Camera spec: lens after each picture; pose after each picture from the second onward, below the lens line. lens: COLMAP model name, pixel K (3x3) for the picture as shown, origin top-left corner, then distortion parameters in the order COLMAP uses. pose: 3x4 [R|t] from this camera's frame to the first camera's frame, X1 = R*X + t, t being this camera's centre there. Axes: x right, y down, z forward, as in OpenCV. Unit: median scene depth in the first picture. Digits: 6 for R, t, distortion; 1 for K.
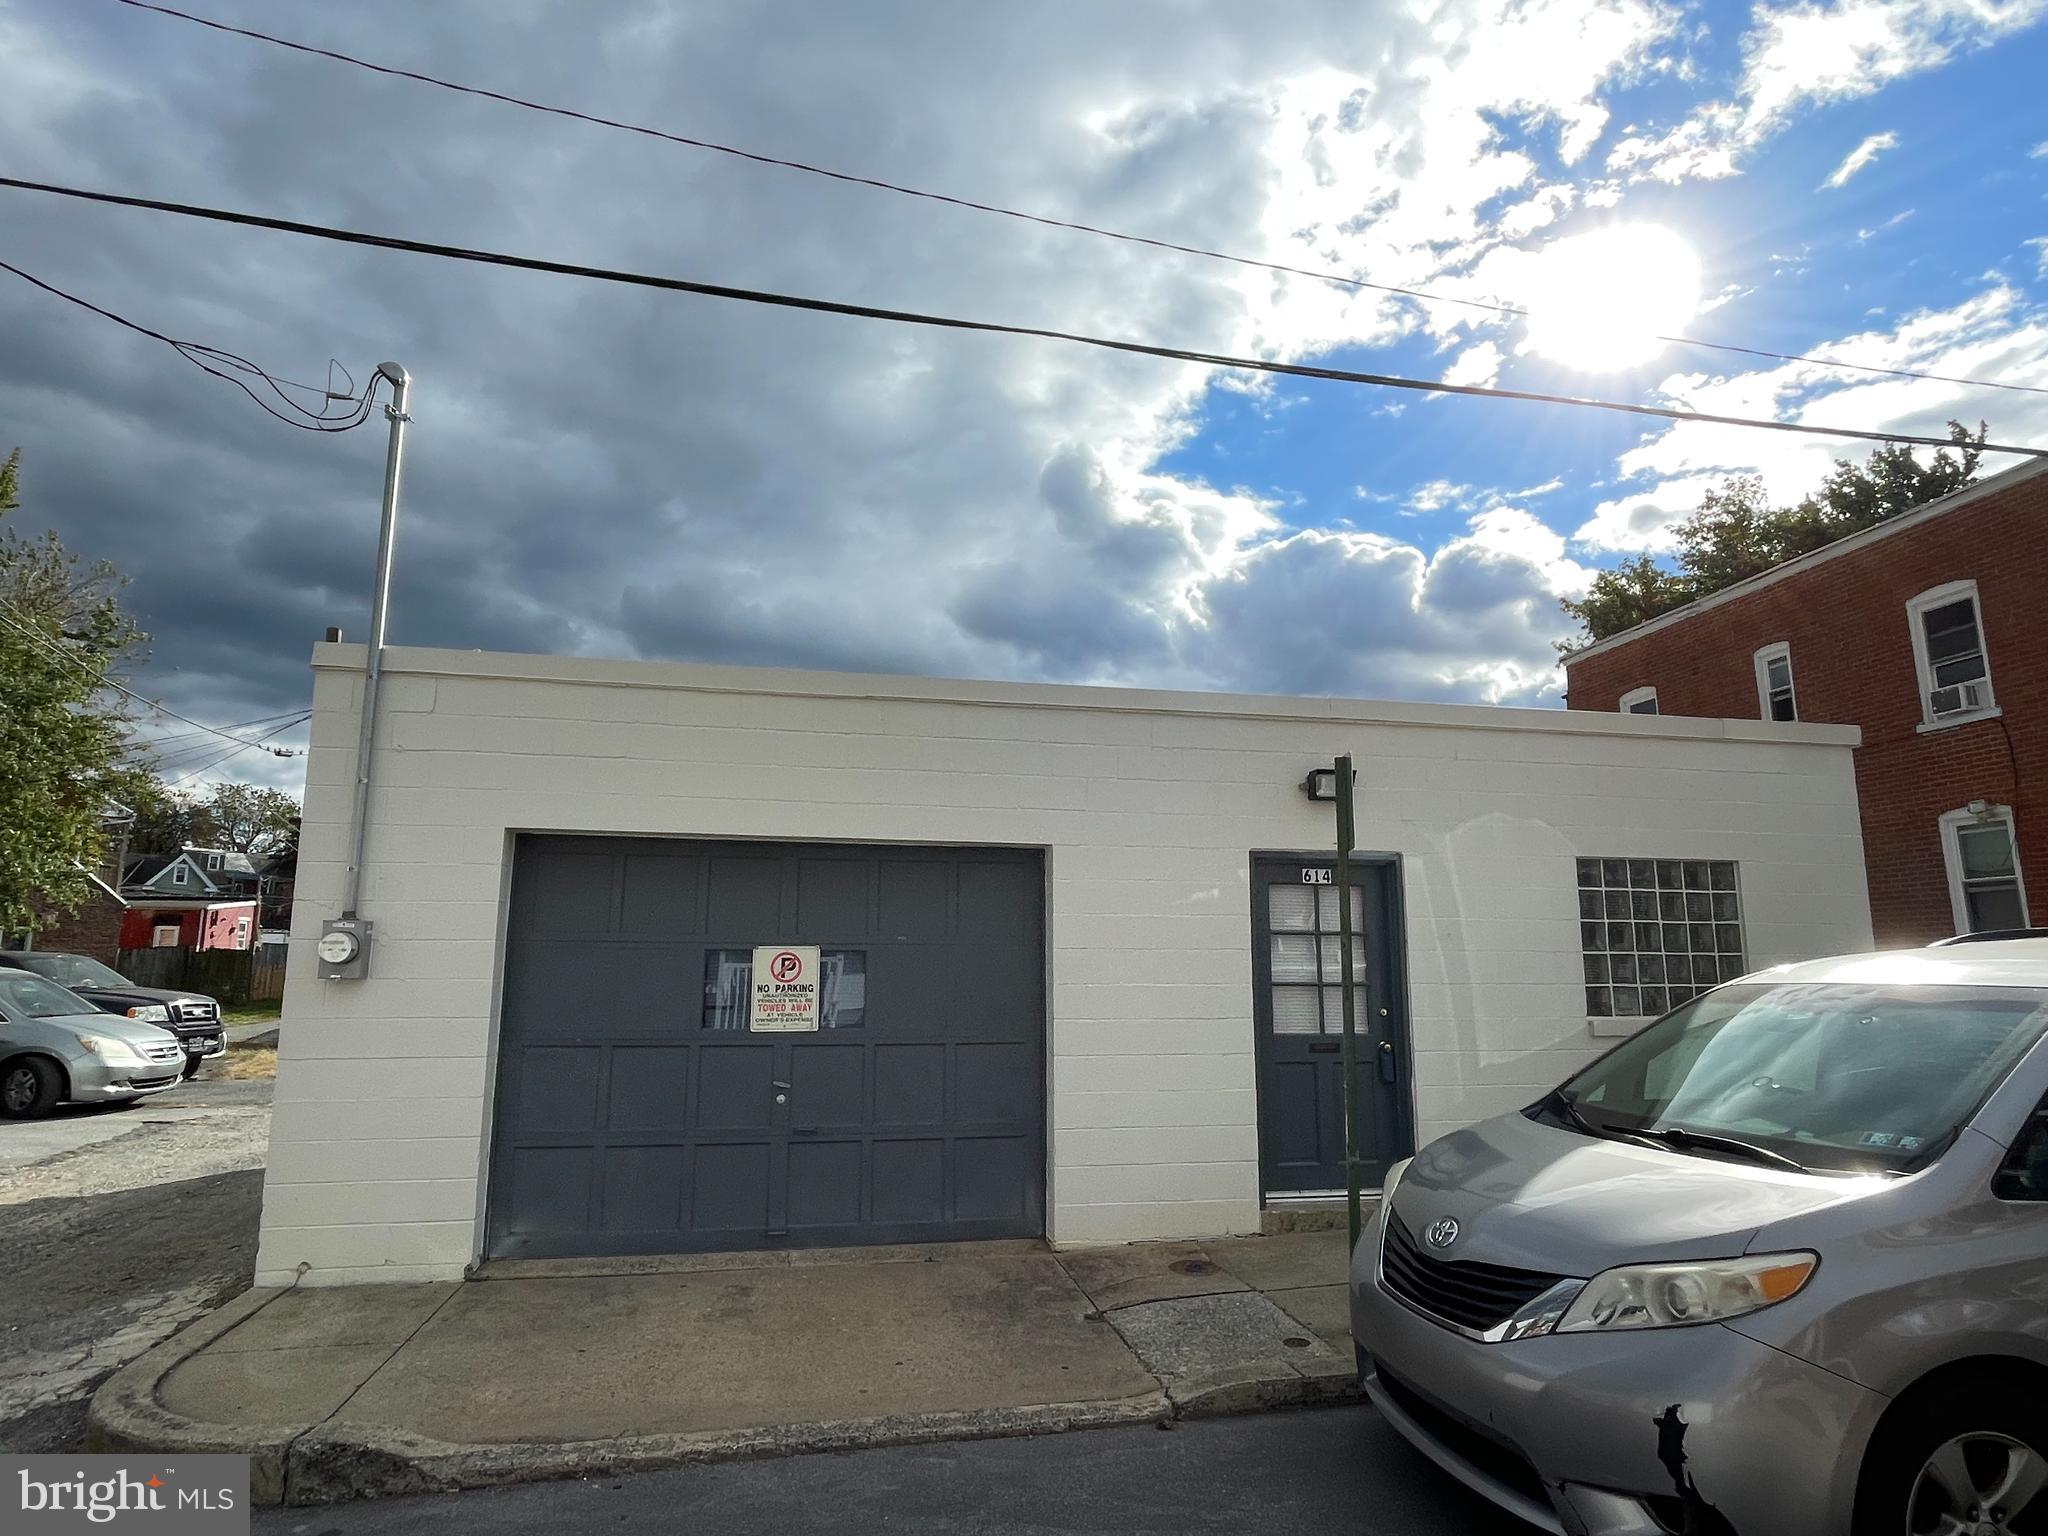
lens RADIAL K [[1140.6, 0, 1028.0], [0, 1140.6, 804.9], [0, 0, 1]] dist [-0.001012, -0.000264]
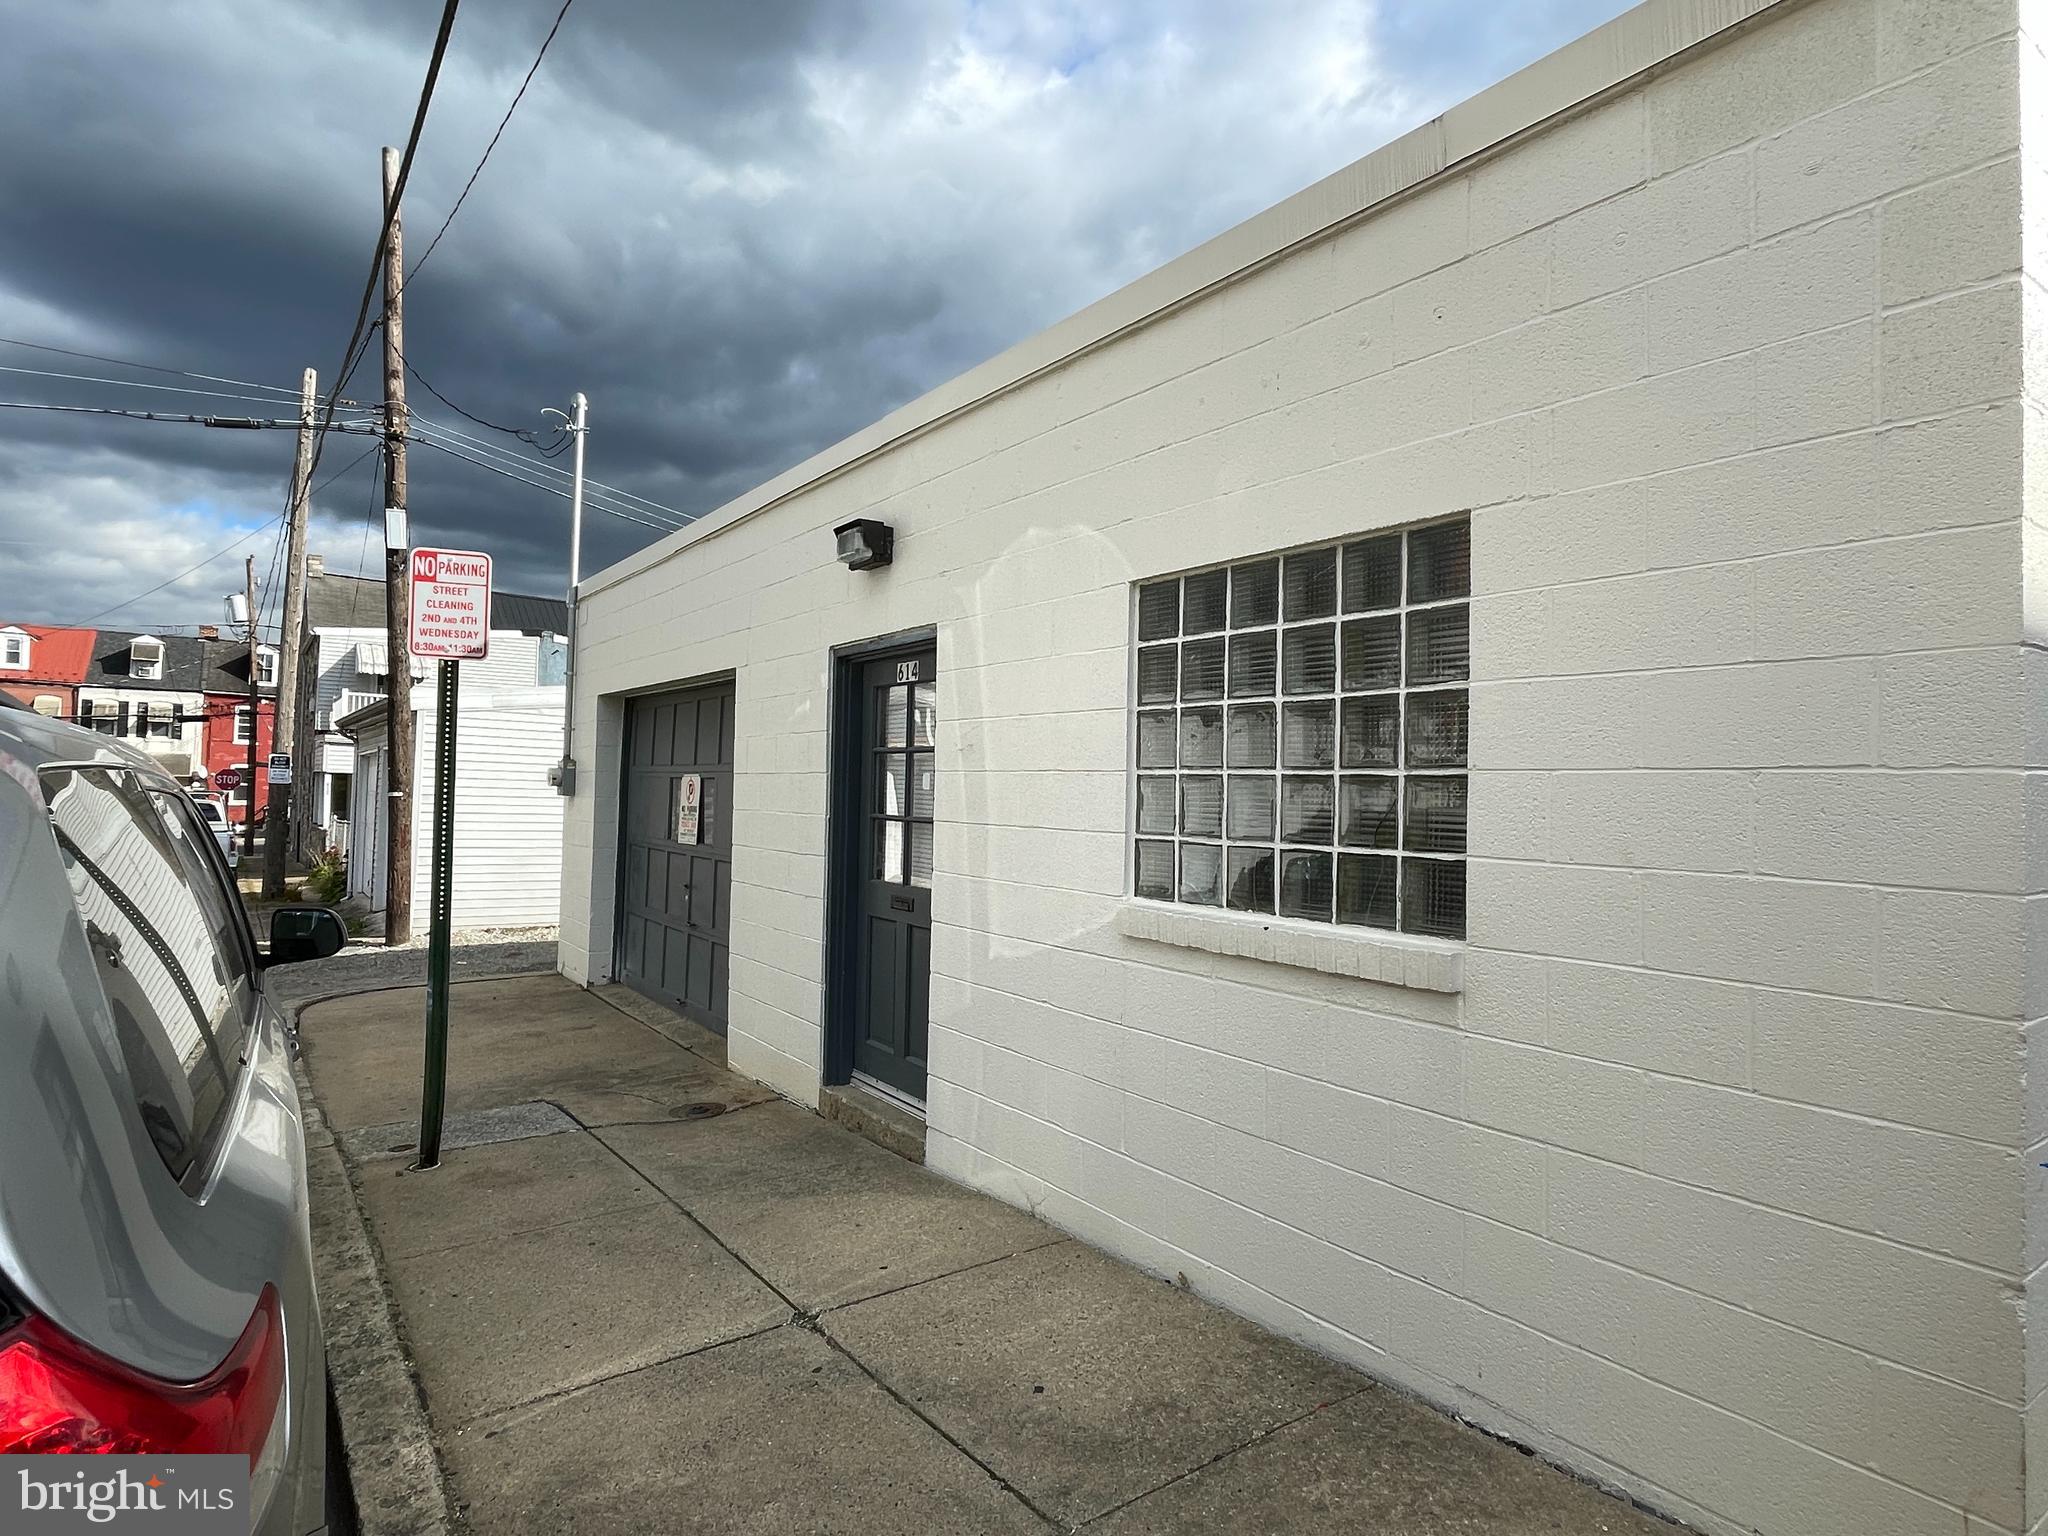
lens RADIAL K [[1124.0, 0, 1024.0], [0, 1124.0, 768.0], [0, 0, 1]] dist [-0.036021, 0.013372]
pose [[0.415985, -0.018579, -0.909181, 0.447408], [0.110384, 0.993430, 0.030205, 0.052690], [0.902647, -0.112924, 0.415303, 0.364662]]
